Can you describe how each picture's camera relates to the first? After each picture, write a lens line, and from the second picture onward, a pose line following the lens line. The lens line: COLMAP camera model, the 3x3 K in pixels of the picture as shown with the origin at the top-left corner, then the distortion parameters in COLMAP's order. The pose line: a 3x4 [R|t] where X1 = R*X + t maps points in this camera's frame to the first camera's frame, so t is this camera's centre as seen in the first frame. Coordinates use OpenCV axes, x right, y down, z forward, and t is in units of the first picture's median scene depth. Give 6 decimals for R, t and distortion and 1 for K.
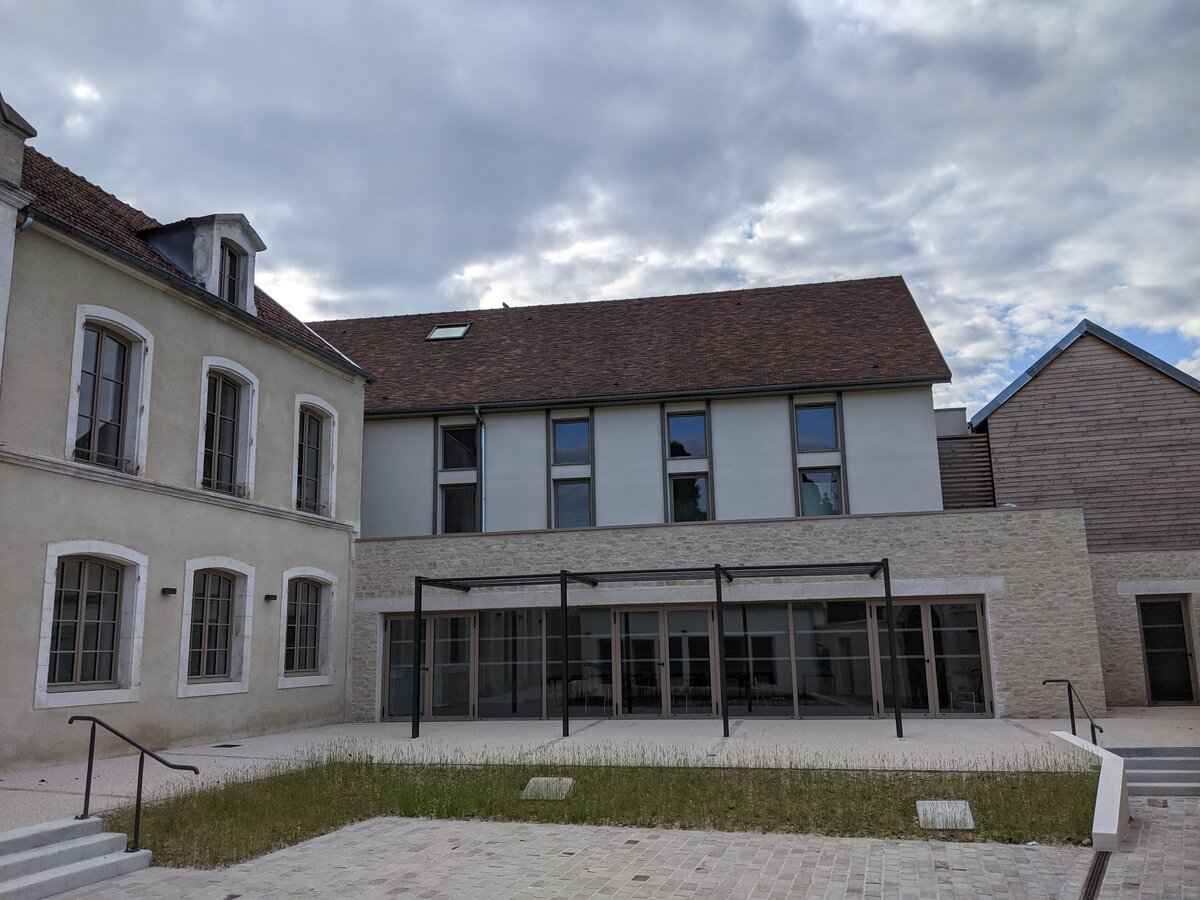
lens RADIAL K [[956.8, 0, 598.7], [0, 956.8, 459.5], [0, 0, 1]] dist [0.099409, -0.144605]
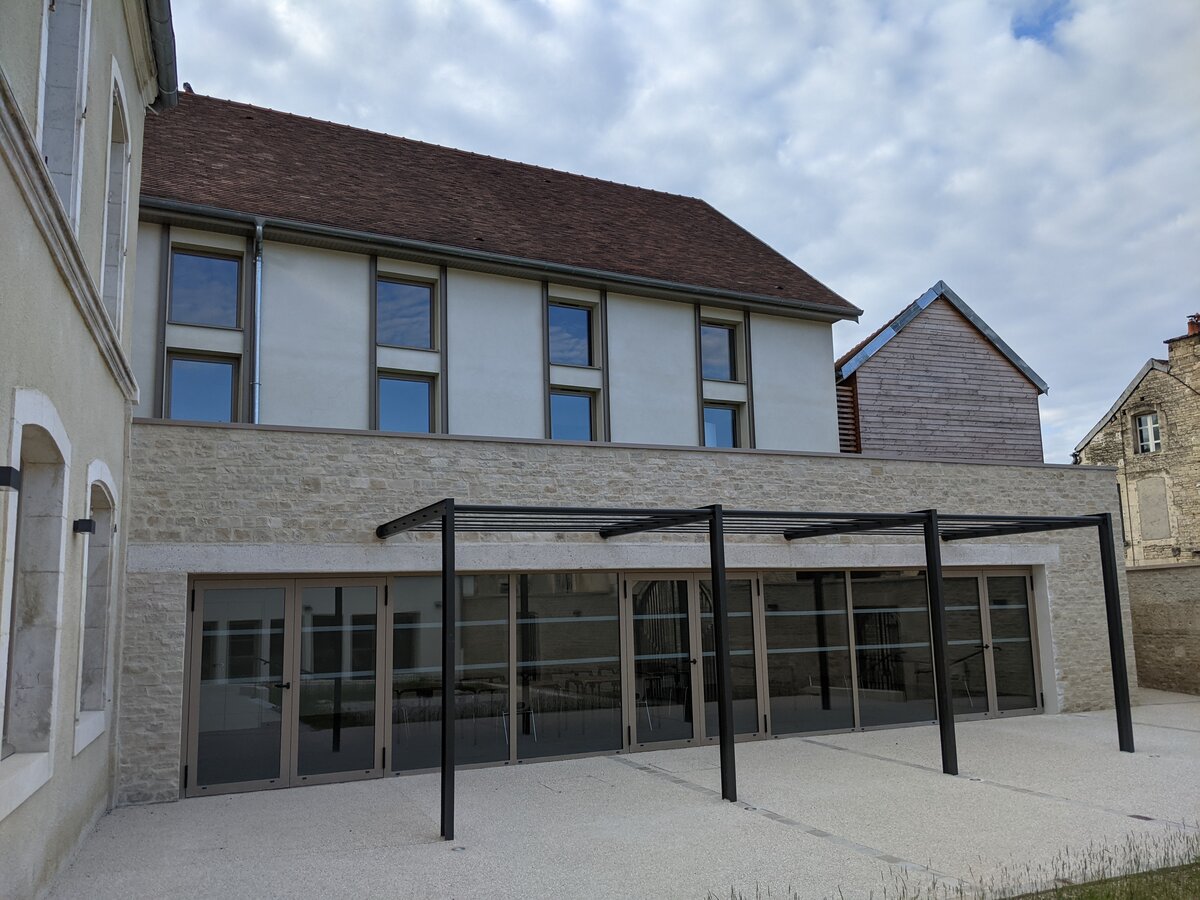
lens RADIAL K [[956.7, 0, 597.1], [0, 956.7, 470.0], [0, 0, 1]] dist [0.041129, -0.000818]
pose [[0.799509, 0.085221, 0.594578, -0.354396], [-0.105254, 0.994445, -0.001003, 0.085778], [-0.591361, -0.061780, 0.804037, 0.491033]]
